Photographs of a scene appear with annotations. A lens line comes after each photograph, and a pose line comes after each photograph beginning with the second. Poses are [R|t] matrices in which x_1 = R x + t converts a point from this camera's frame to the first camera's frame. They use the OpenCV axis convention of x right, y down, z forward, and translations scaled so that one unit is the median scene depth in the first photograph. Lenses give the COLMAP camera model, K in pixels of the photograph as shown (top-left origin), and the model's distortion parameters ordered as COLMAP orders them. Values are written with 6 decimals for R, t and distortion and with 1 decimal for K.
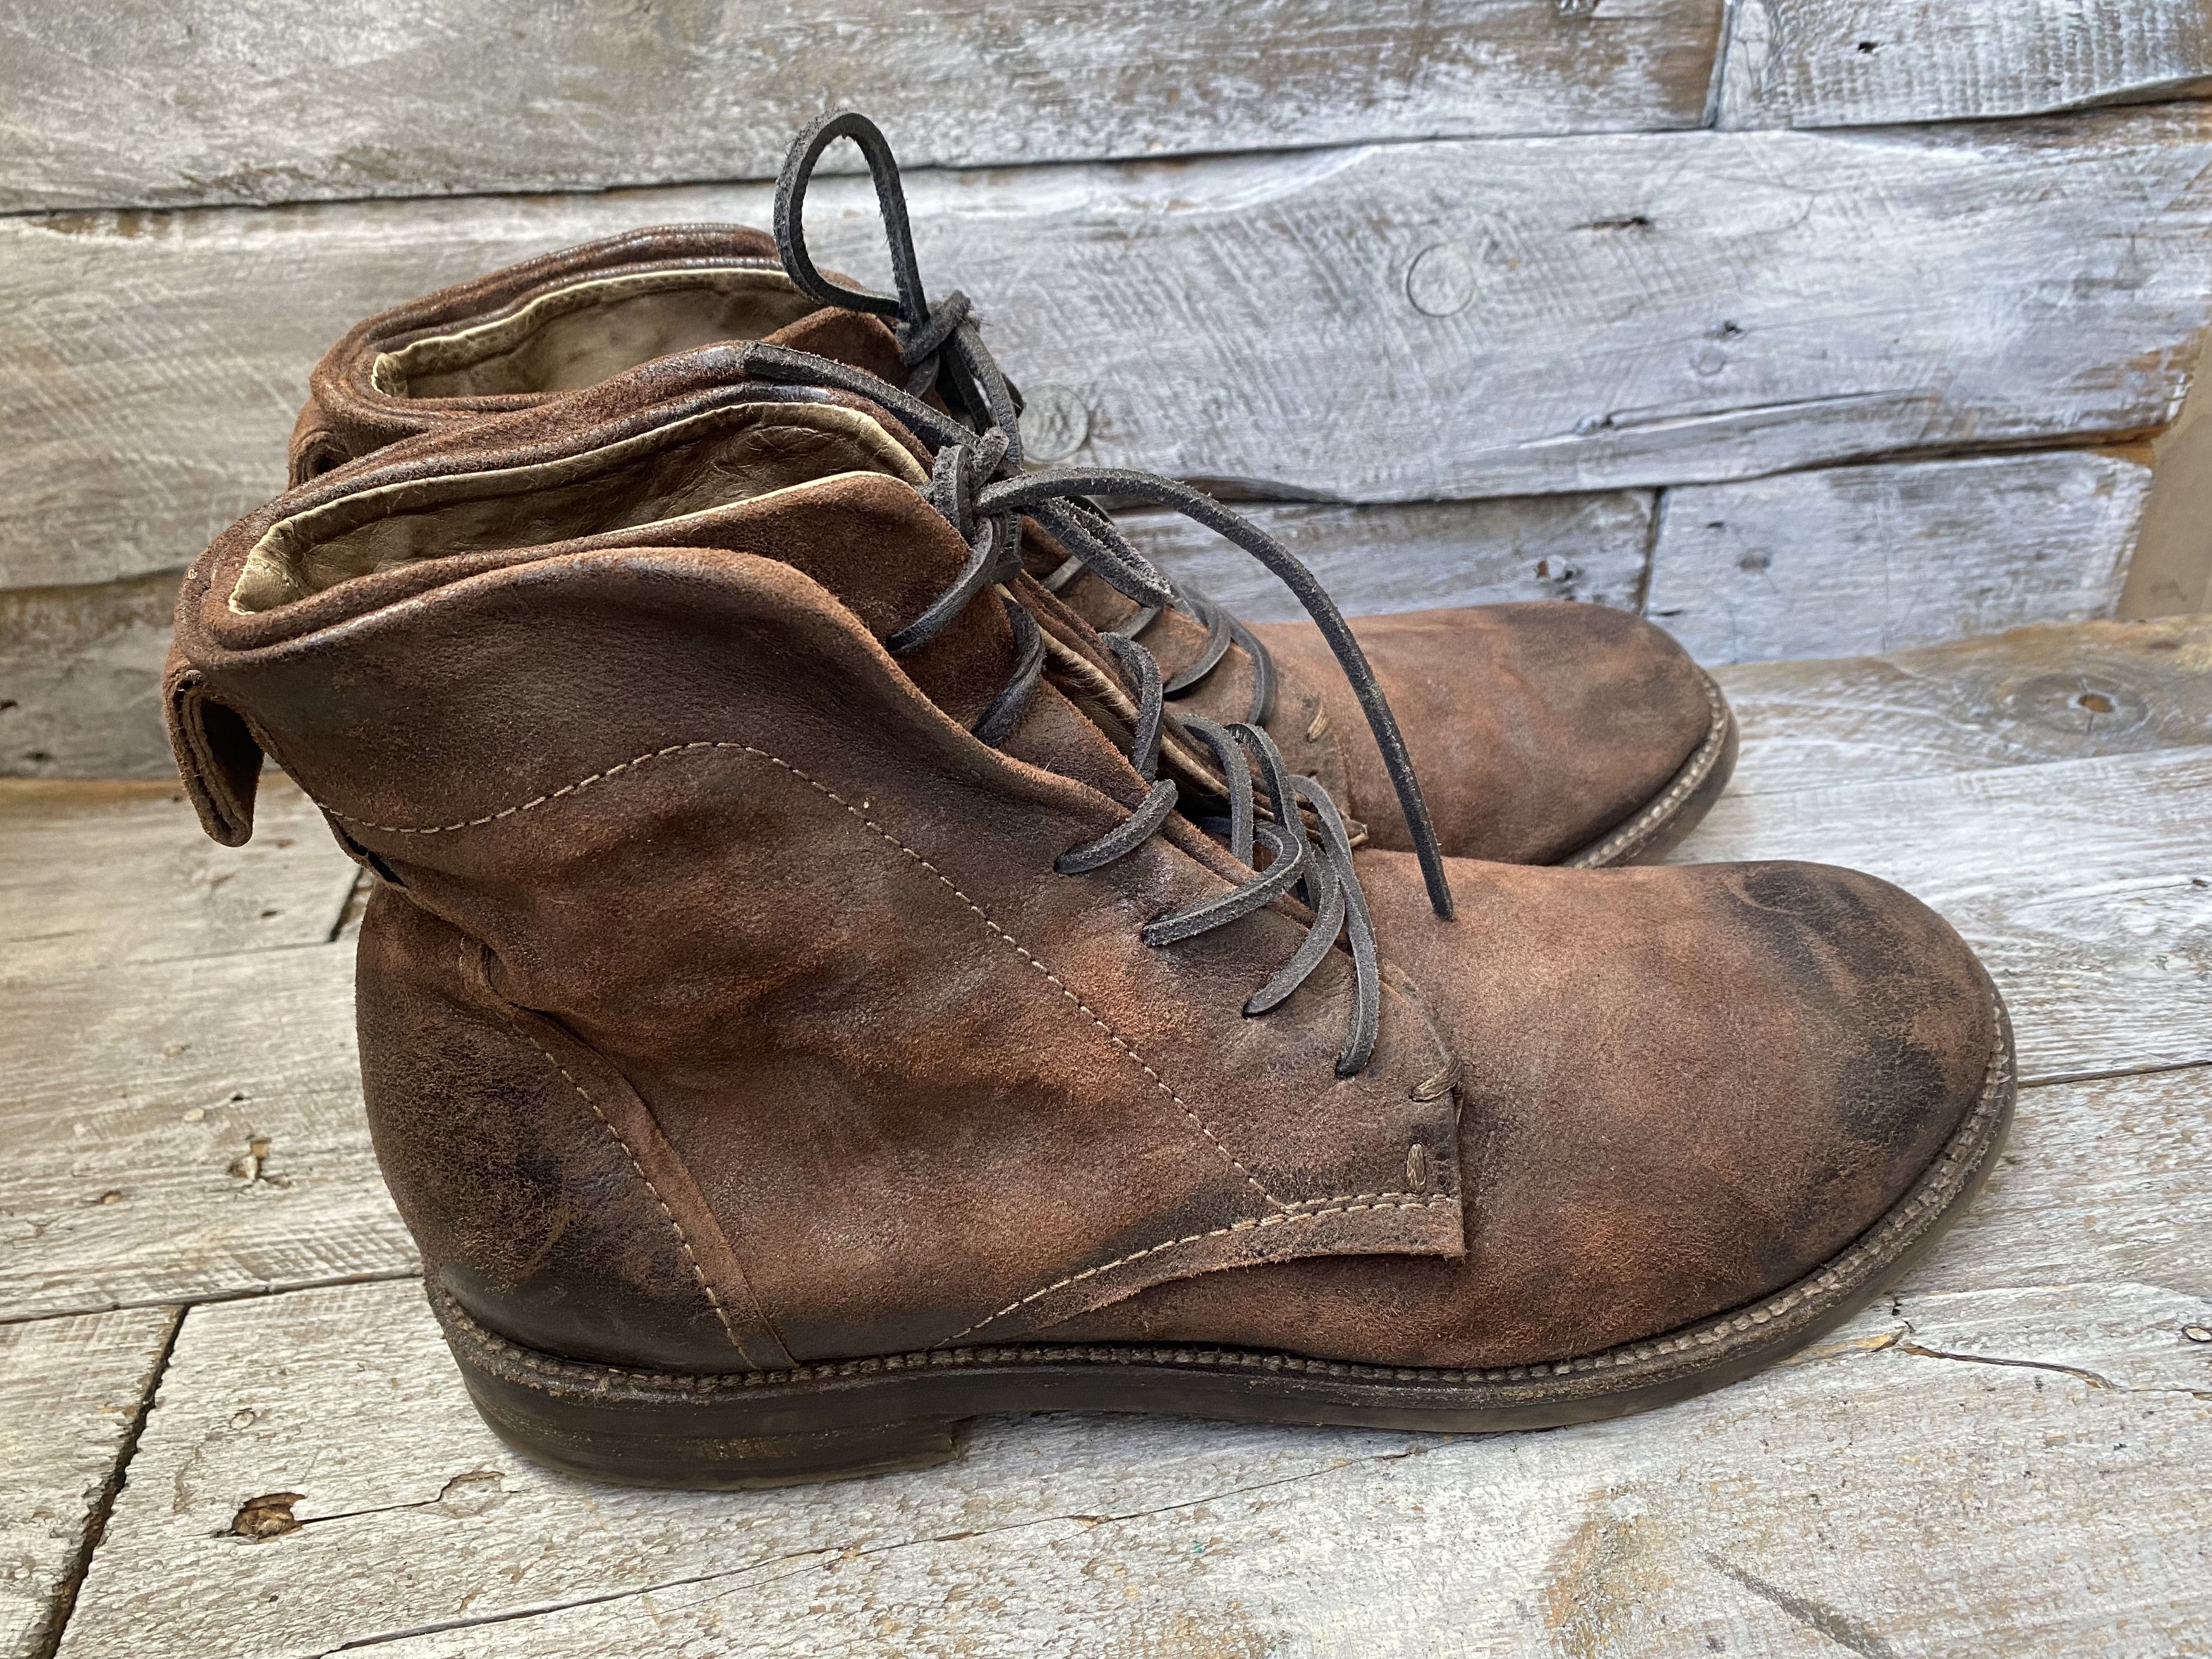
lens RADIAL K [[1693.4, 0, 1116.8], [0, 1693.4, 807.9], [0, 0, 1]] dist [-0.002159, 0.008009]
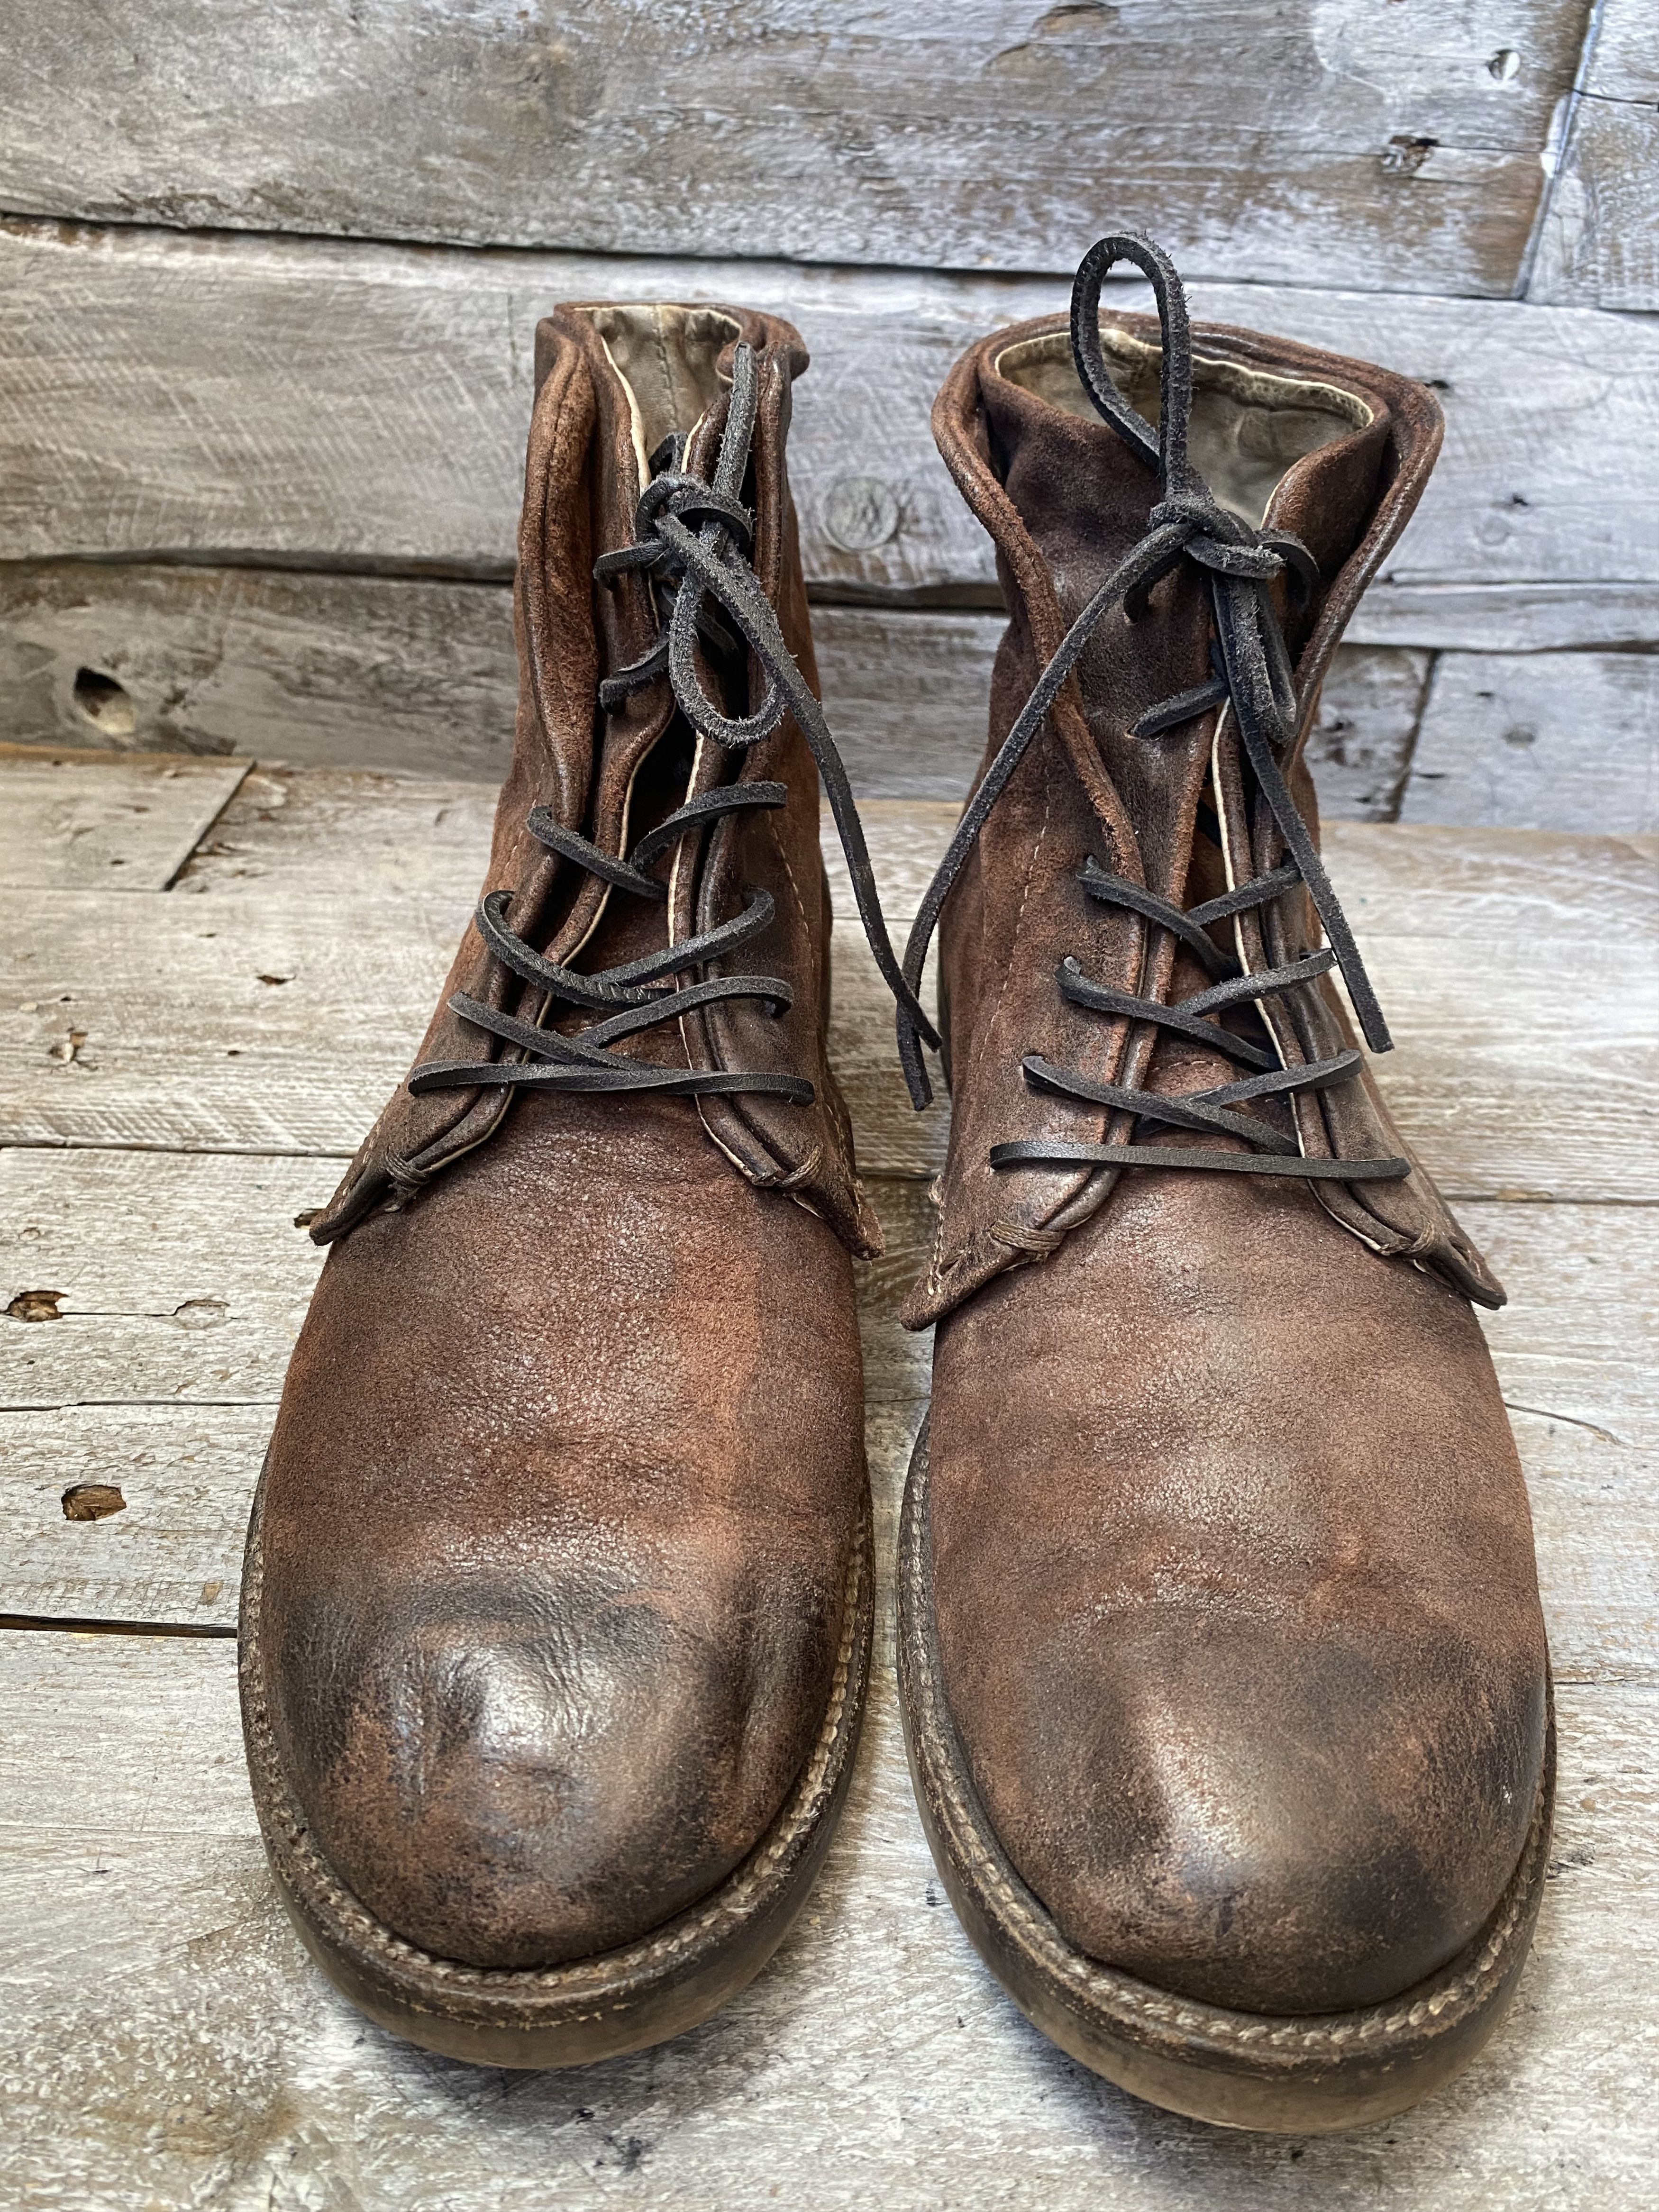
lens RADIAL K [[1688.0, 0, 851.1], [0, 1688.0, 1081.2], [0, 0, 1]] dist [-0.000323, 0.009430]
pose [[0.986616, 0.142771, -0.078777, 0.099550], [-0.138951, 0.988931, 0.052043, 0.082706], [0.085335, -0.040400, 0.995533, -0.097574]]
